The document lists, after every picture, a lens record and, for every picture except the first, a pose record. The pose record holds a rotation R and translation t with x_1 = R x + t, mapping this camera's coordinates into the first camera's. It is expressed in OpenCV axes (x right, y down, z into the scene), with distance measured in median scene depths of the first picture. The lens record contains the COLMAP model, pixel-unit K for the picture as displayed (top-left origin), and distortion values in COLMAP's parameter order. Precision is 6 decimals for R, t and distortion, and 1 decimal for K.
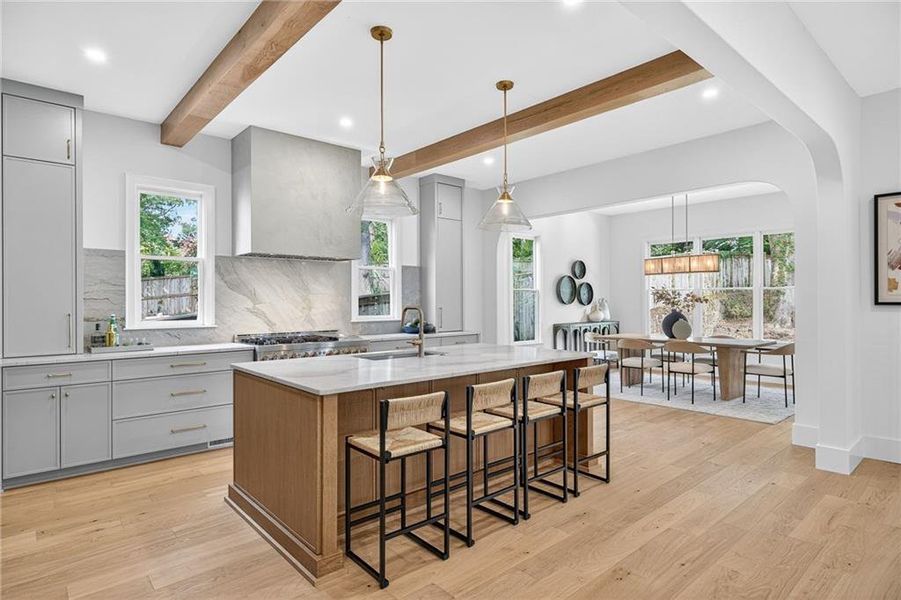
lens RADIAL K [[487.6, 0, 451.4], [0, 487.6, 300.6], [0, 0, 1]] dist [0.017035, 0.000335]
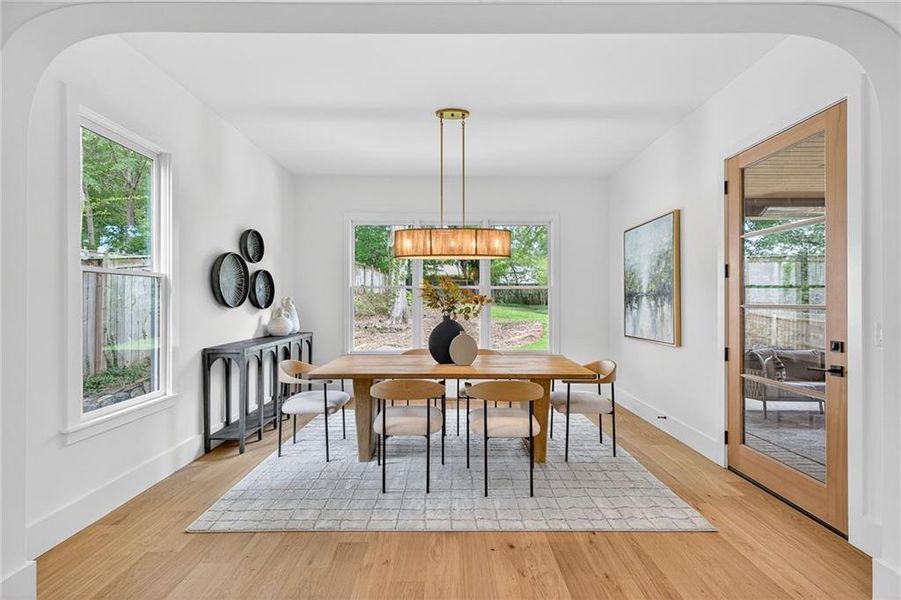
lens RADIAL K [[377.3, 0, 451.7], [0, 377.3, 300.4], [0, 0, 1]] dist [0.010106, -0.001015]
pose [[0.658633, 0.009310, 0.752407, 0.109262], [-0.005251, 0.999956, -0.007777, 0.002253], [-0.752446, 0.001171, 0.658652, 0.696051]]
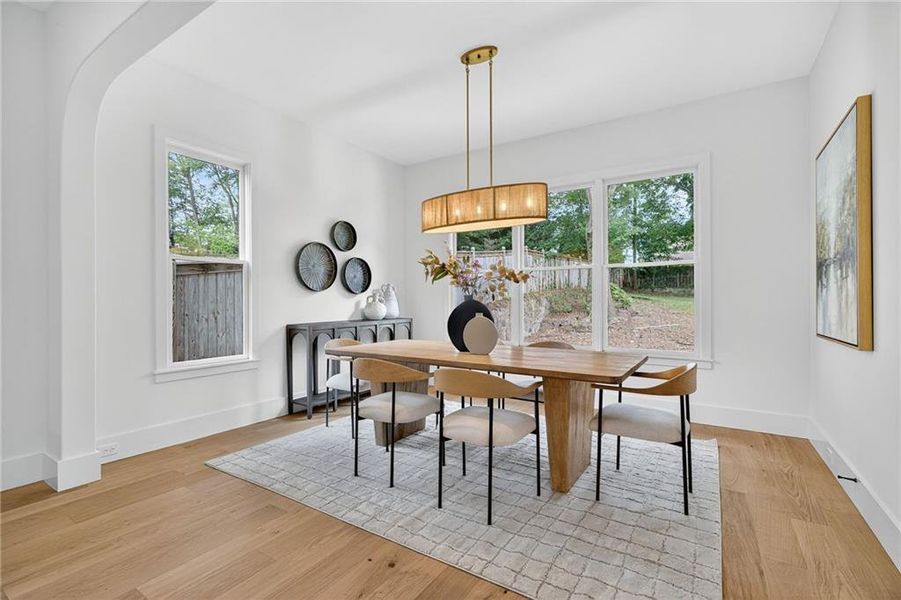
lens RADIAL K [[409.4, 0, 451.5], [0, 409.4, 300.6], [0, 0, 1]] dist [-0.000726, -0.000042]
pose [[0.961928, 0.003715, 0.273277, 0.323792], [-0.003544, 0.999993, -0.001119, 0.024113], [-0.273280, 0.000108, 0.961935, 0.599165]]
